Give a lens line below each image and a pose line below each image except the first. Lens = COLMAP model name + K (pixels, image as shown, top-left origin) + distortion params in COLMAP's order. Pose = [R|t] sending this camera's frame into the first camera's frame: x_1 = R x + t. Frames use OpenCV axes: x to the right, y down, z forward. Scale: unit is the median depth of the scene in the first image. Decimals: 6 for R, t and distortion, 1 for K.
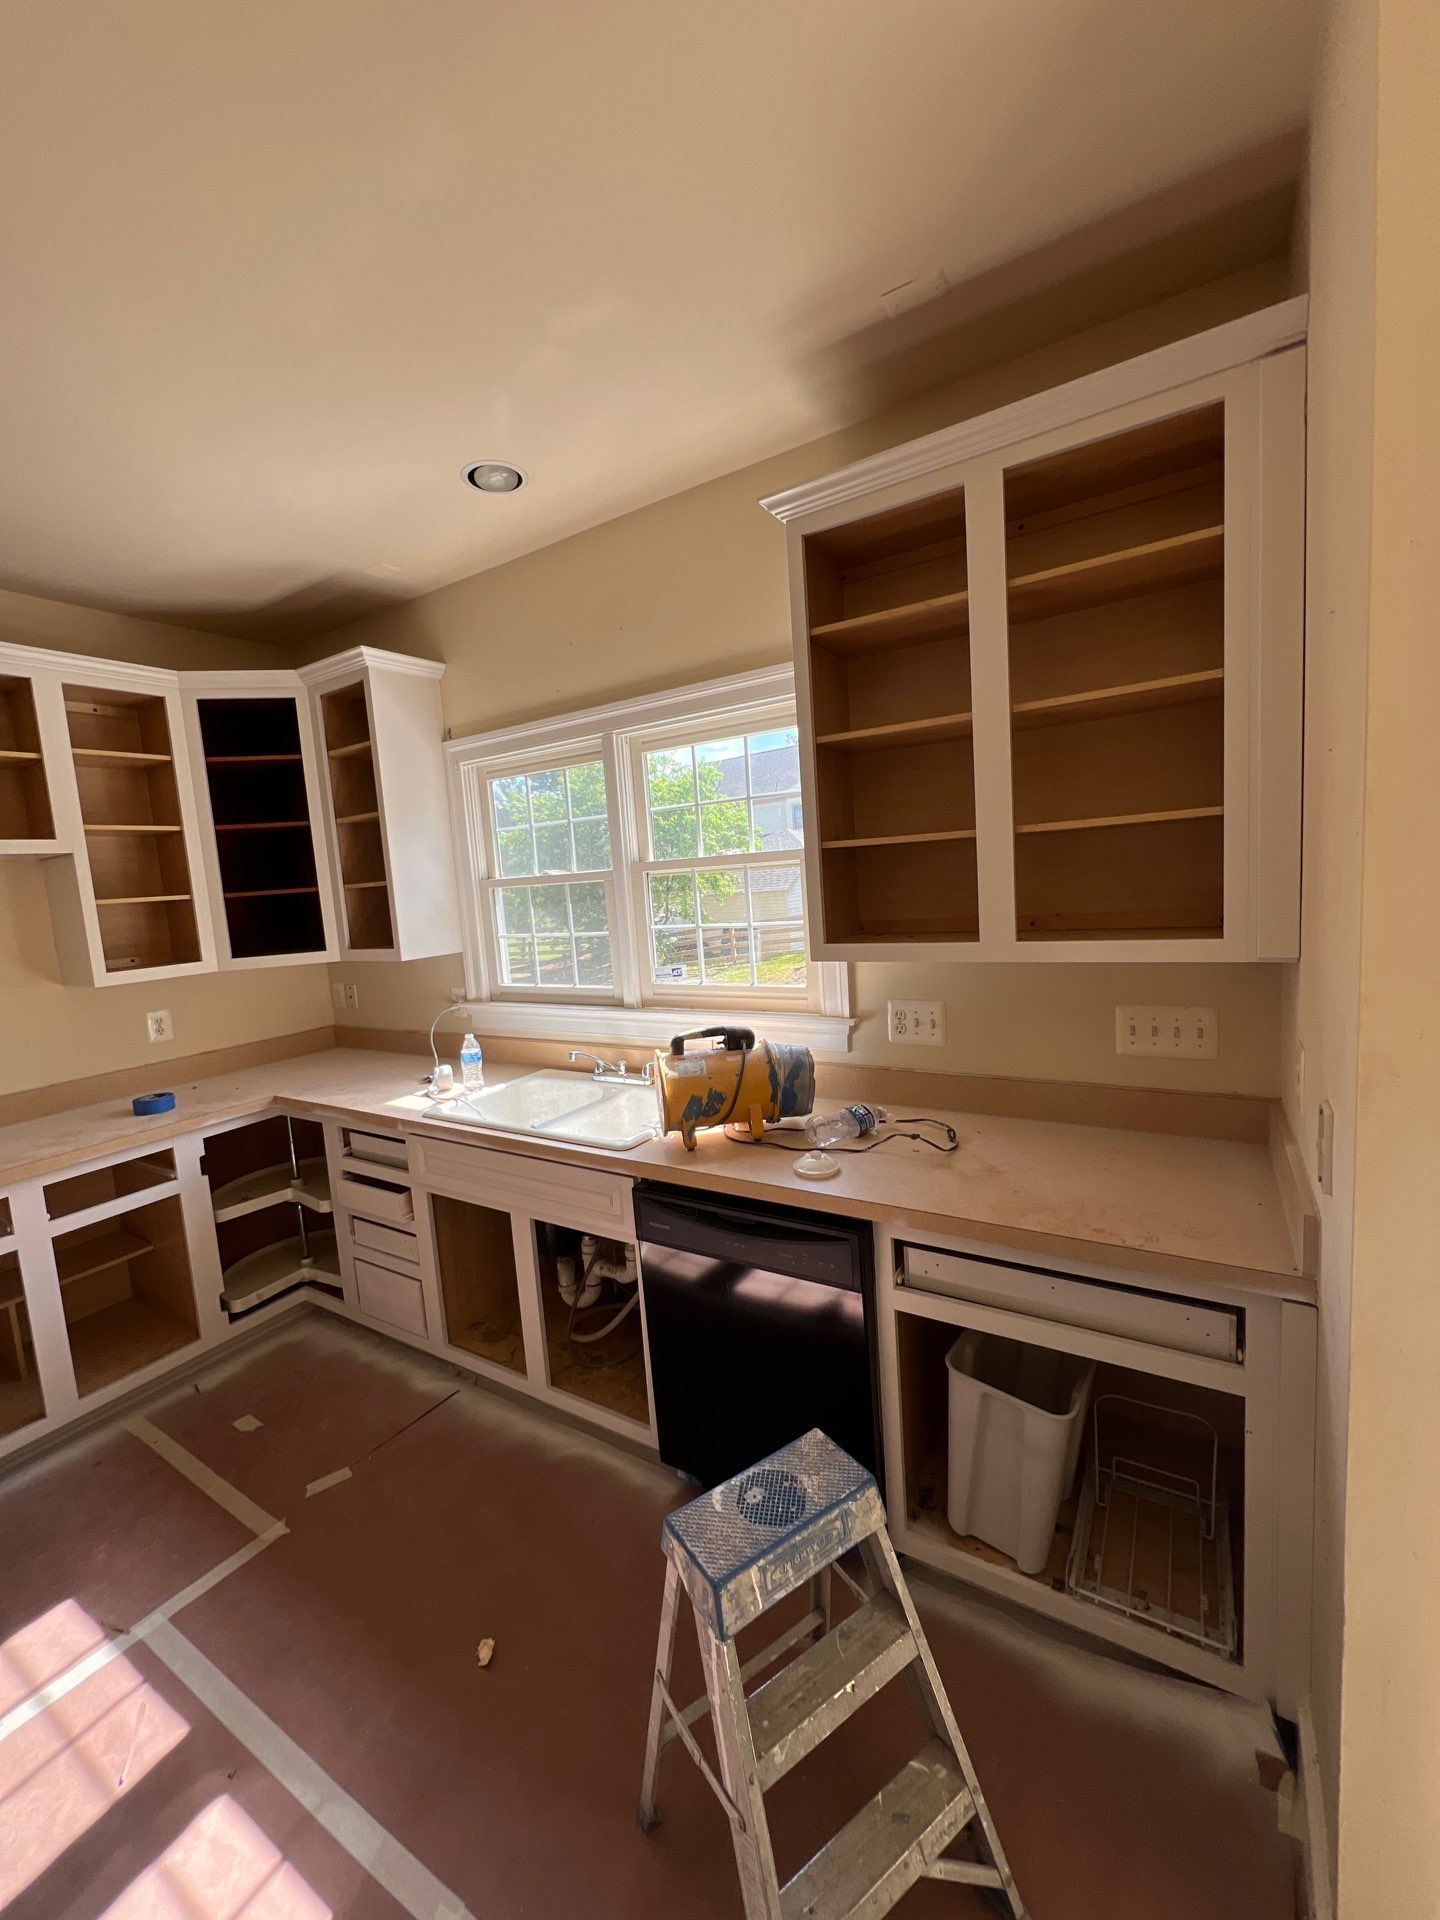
lens RADIAL K [[764.0, 0, 717.1], [0, 764.0, 957.6], [0, 0, 1]] dist [-0.000807, 0.000095]
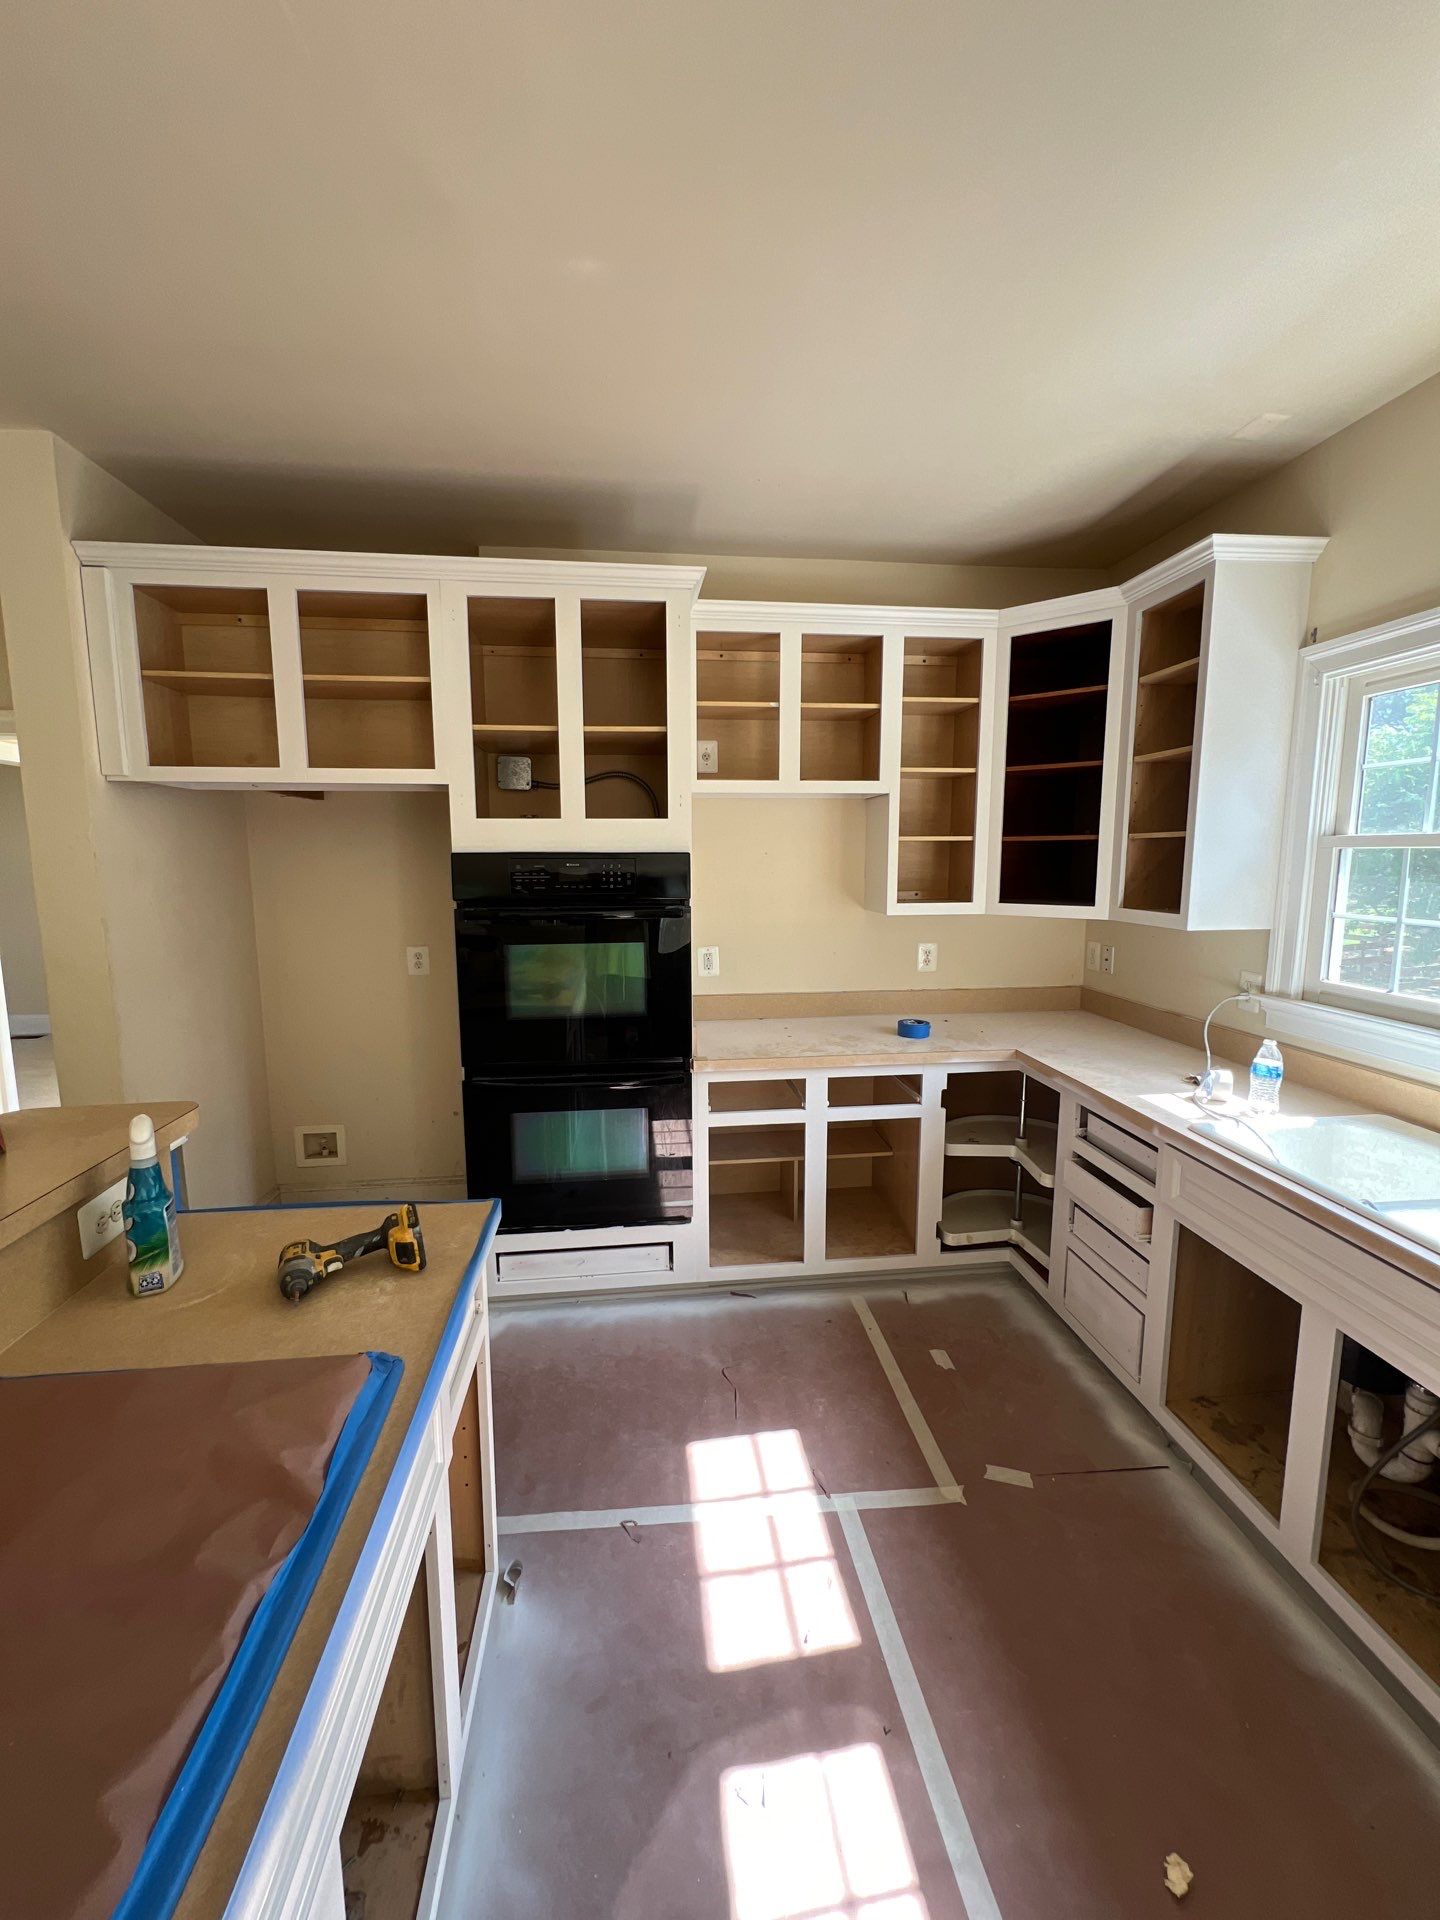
lens RADIAL K [[764.0, 0, 718.1], [0, 764.0, 956.2], [0, 0, 1]] dist [-0.000807, 0.000095]
pose [[0.621034, 0.169718, -0.765188, -0.103204], [-0.122962, 0.985283, 0.118738, -0.003882], [0.774079, 0.020348, 0.632762, 0.103277]]
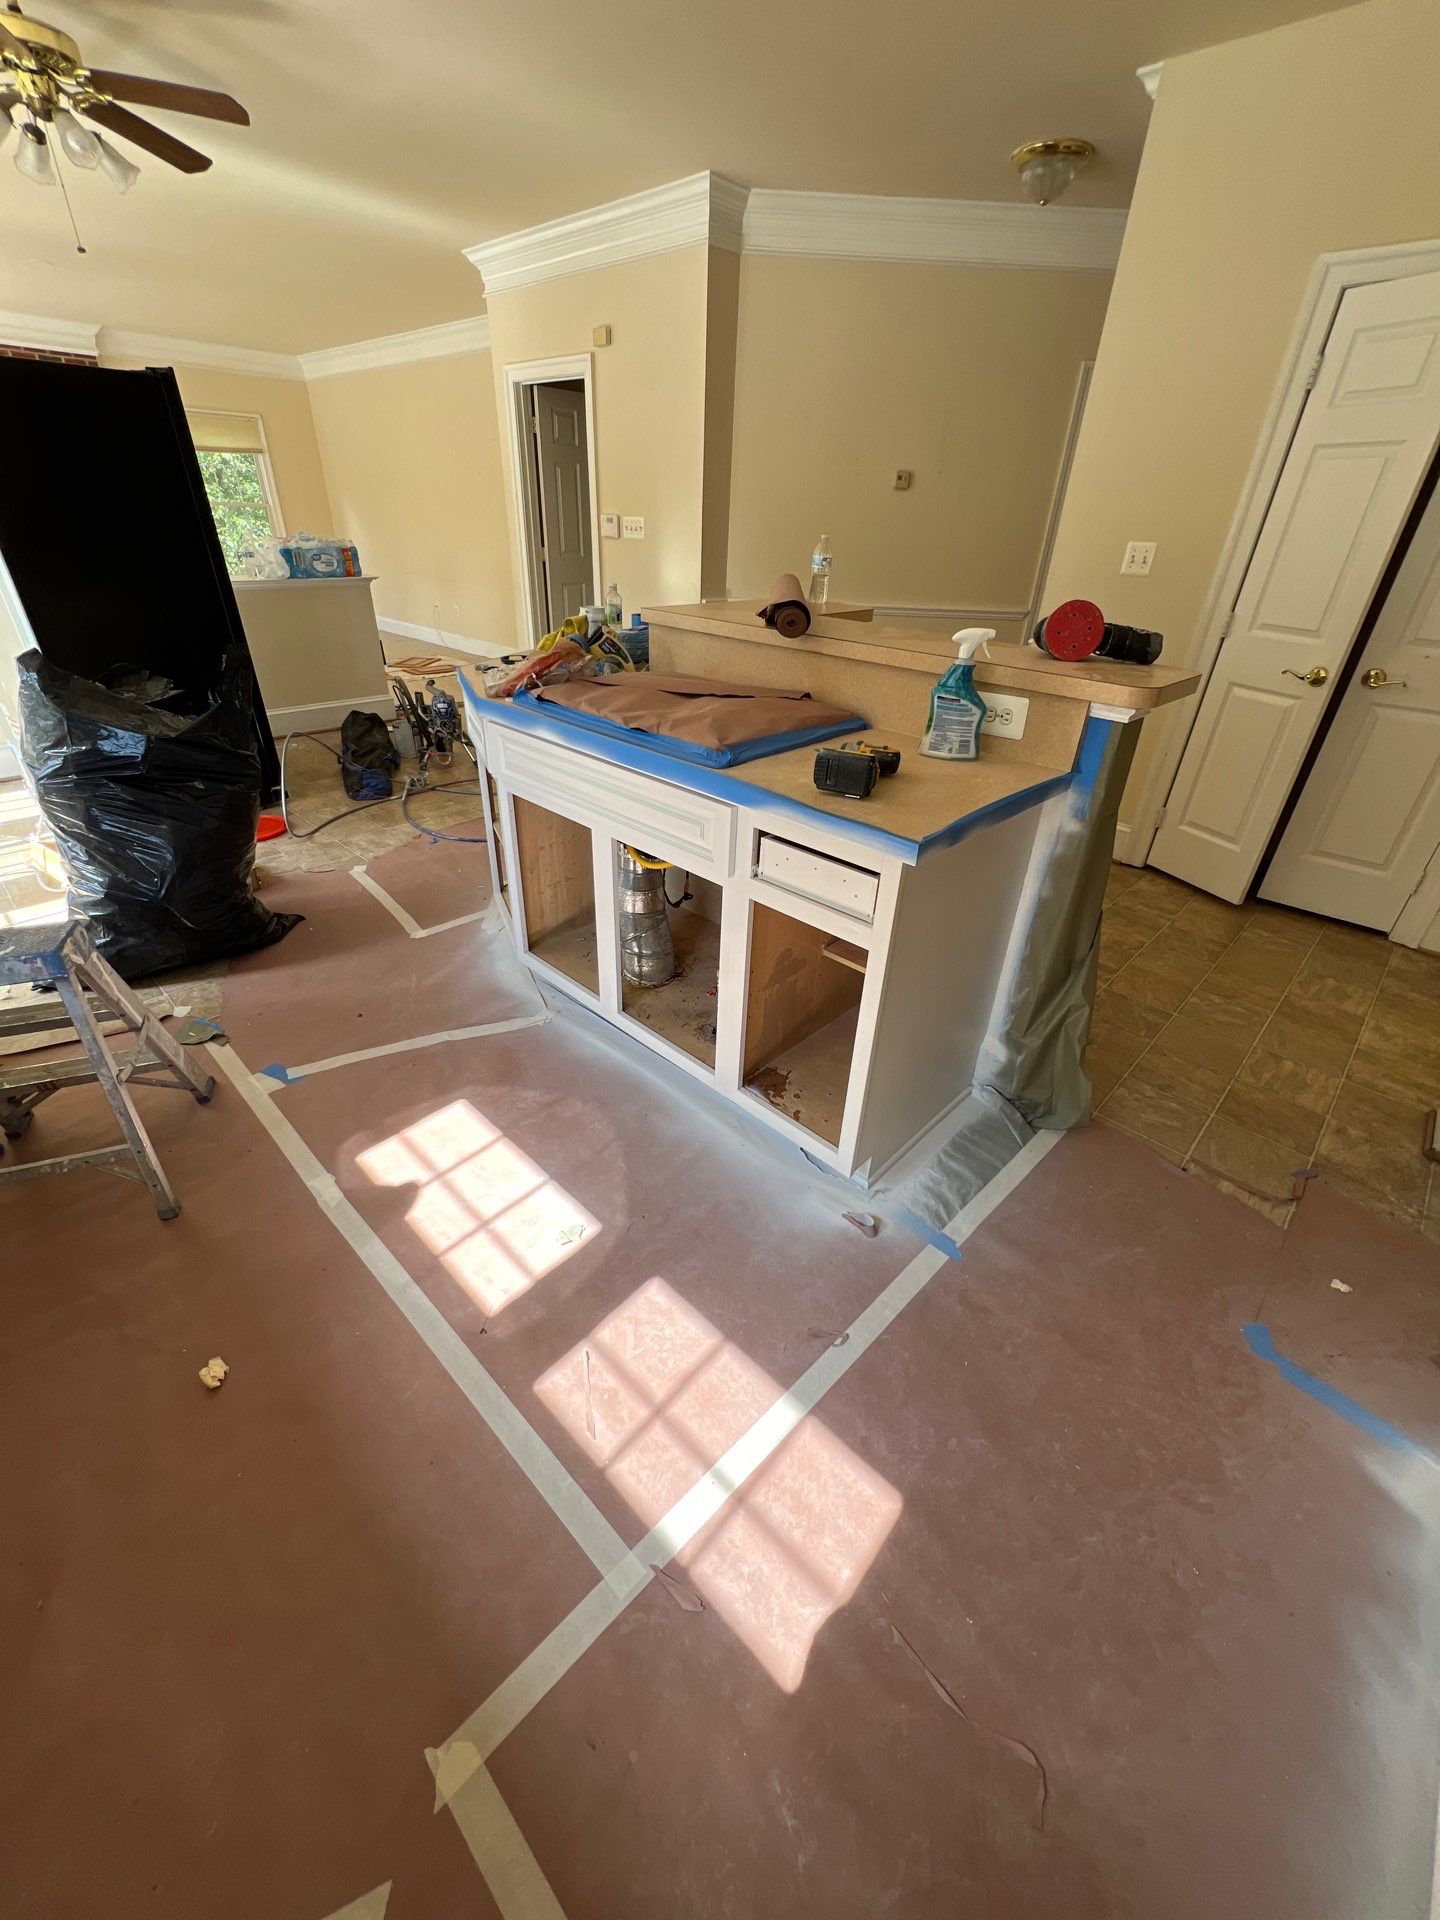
lens RADIAL K [[764.0, 0, 716.2], [0, 764.0, 956.2], [0, 0, 1]] dist [-0.000807, 0.000095]
pose [[-0.977457, -0.076292, 0.196870, -0.611564], [0.053124, 0.813570, 0.579035, 0.047100], [-0.204343, 0.576440, -0.791177, 0.806985]]
